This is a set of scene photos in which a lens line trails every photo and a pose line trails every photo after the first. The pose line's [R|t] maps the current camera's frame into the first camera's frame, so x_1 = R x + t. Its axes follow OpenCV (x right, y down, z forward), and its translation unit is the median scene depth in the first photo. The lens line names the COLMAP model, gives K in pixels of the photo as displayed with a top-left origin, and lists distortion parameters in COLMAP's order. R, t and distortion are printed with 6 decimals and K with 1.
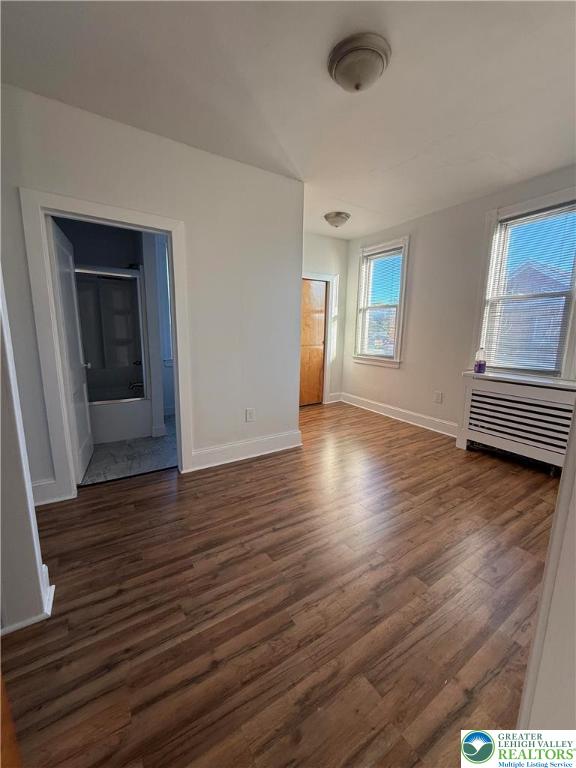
lens RADIAL K [[305.8, 0, 287.1], [0, 305.8, 380.1], [0, 0, 1]] dist [0.000205, -0.000004]
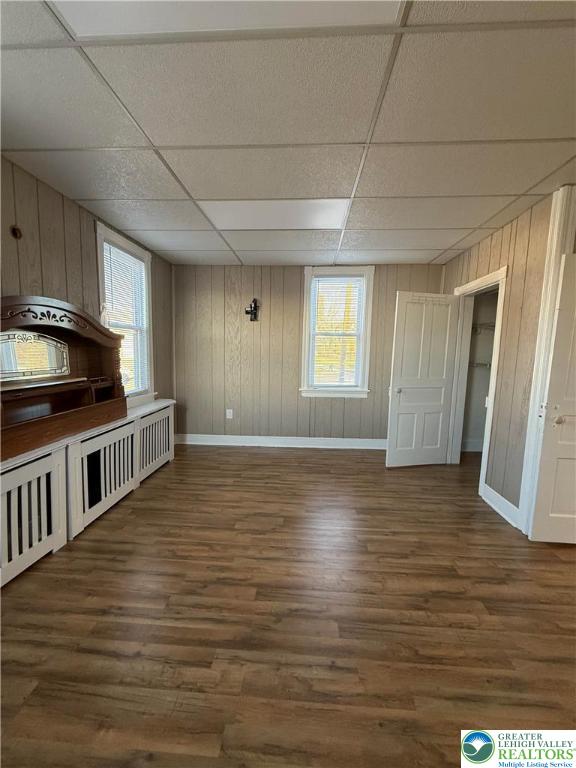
lens RADIAL K [[305.8, 0, 286.4], [0, 305.8, 388.4], [0, 0, 1]] dist [0.000205, -0.000004]
pose [[0.800514, 0.070007, -0.595211, 0.686575], [-0.096345, 0.995269, -0.012515, -0.085114], [0.591519, 0.067364, 0.803472, 0.288722]]
